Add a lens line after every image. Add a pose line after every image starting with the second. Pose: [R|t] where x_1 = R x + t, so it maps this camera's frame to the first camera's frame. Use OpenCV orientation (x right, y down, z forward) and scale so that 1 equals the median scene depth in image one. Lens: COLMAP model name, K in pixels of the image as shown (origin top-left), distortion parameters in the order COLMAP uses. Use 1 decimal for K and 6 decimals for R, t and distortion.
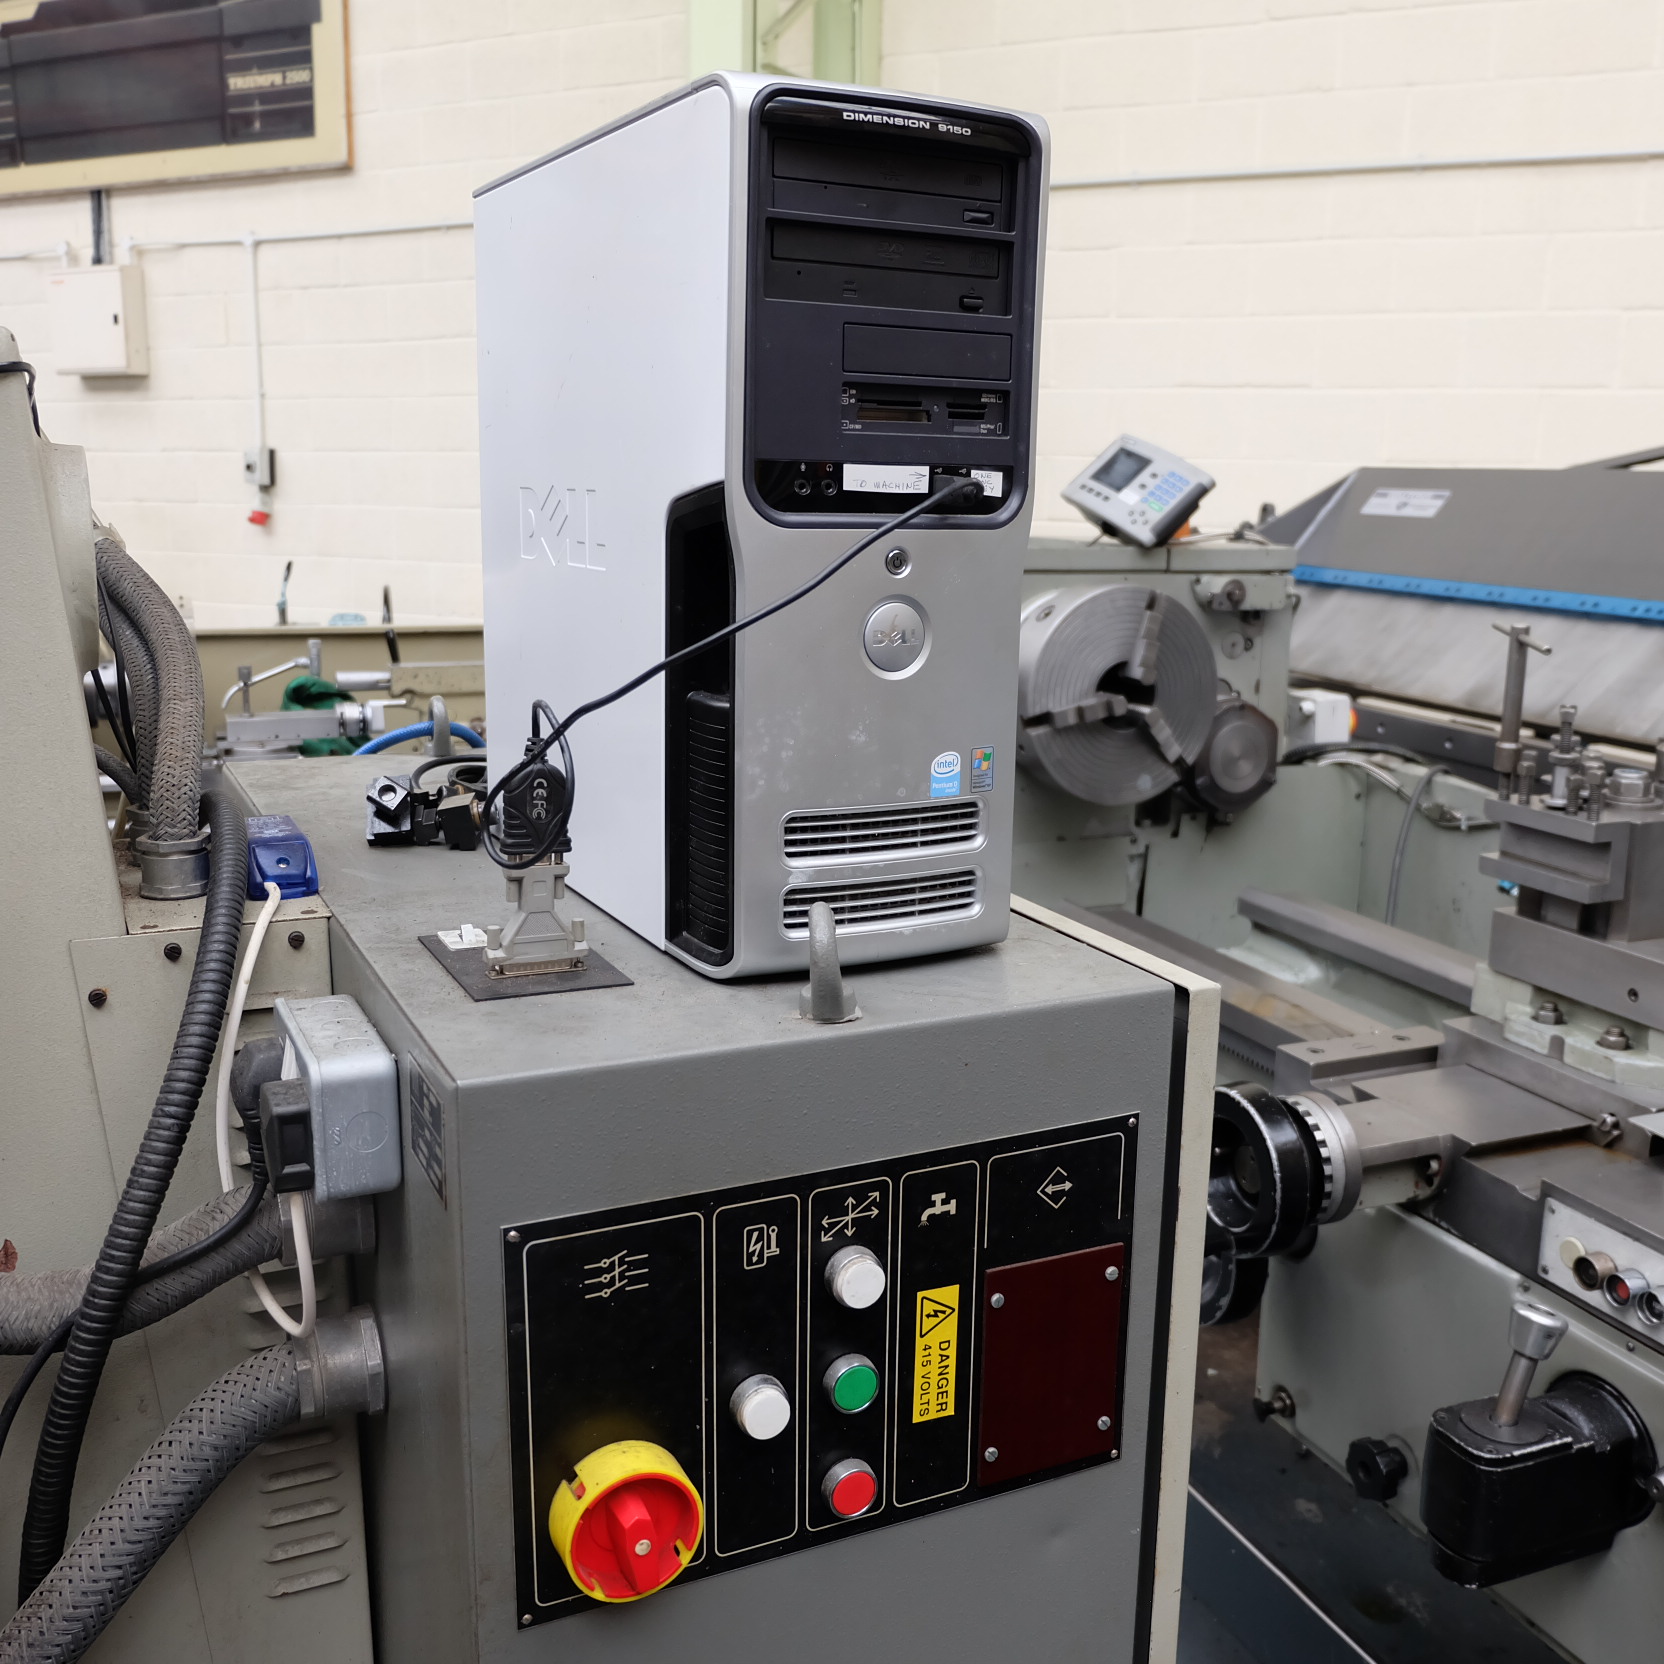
lens RADIAL K [[1688.4, 0, 844.5], [0, 1688.4, 830.1], [0, 0, 1]] dist [-0.074323, 0.070980]
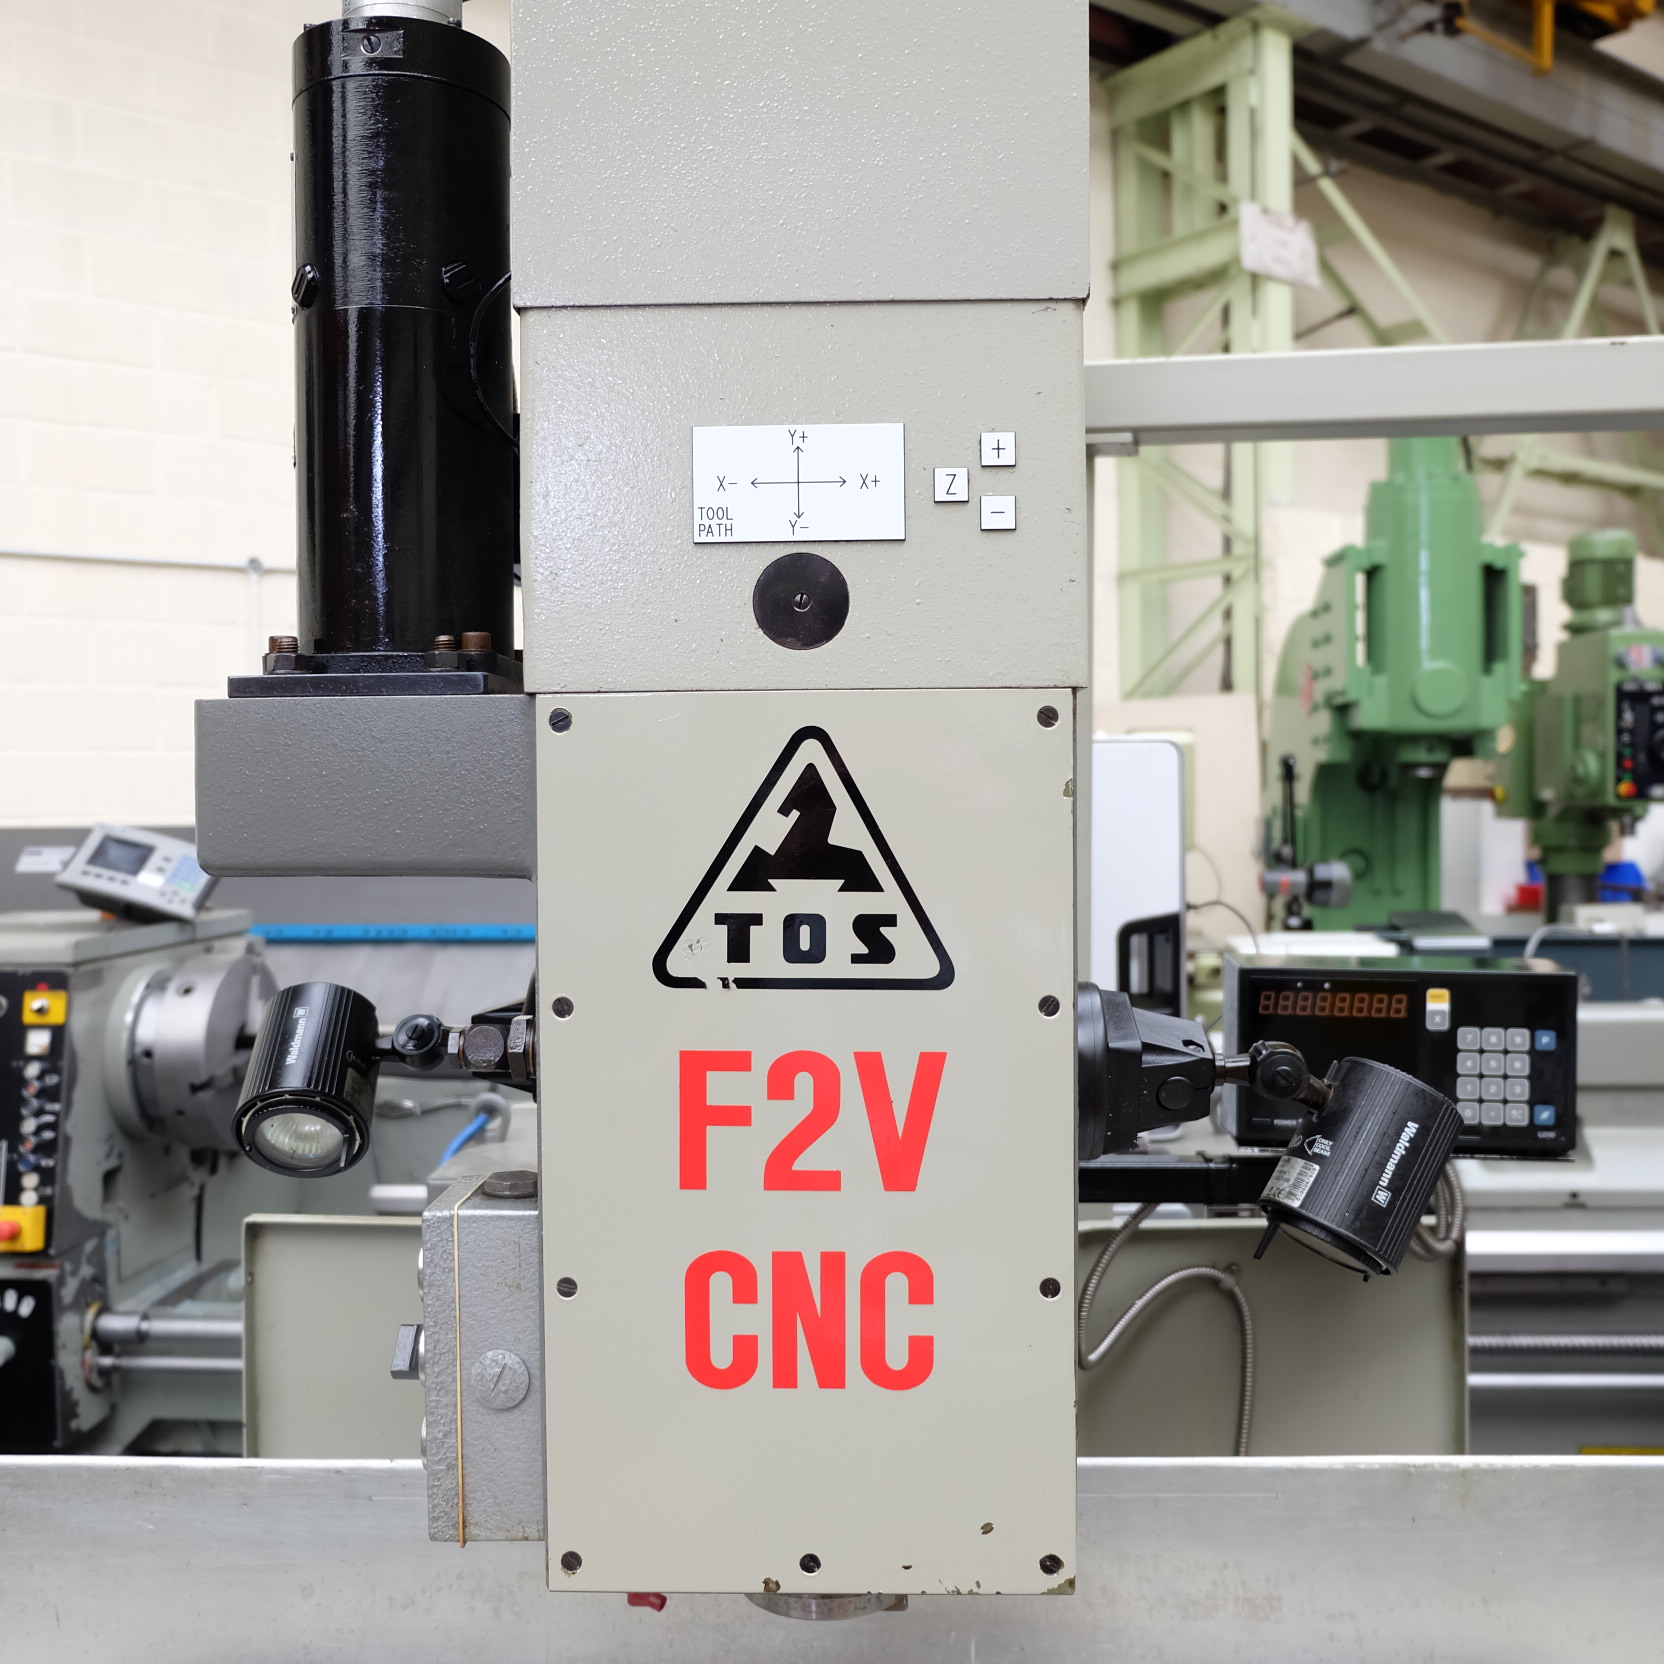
lens RADIAL K [[1688.4, 0, 844.5], [0, 1688.4, 830.1], [0, 0, 1]] dist [-0.074323, 0.070980]
pose [[0.472889, -0.043230, 0.880061, -0.372813], [0.203446, 0.977164, -0.061319, -0.043012], [-0.857313, 0.208042, 0.470885, 0.045991]]
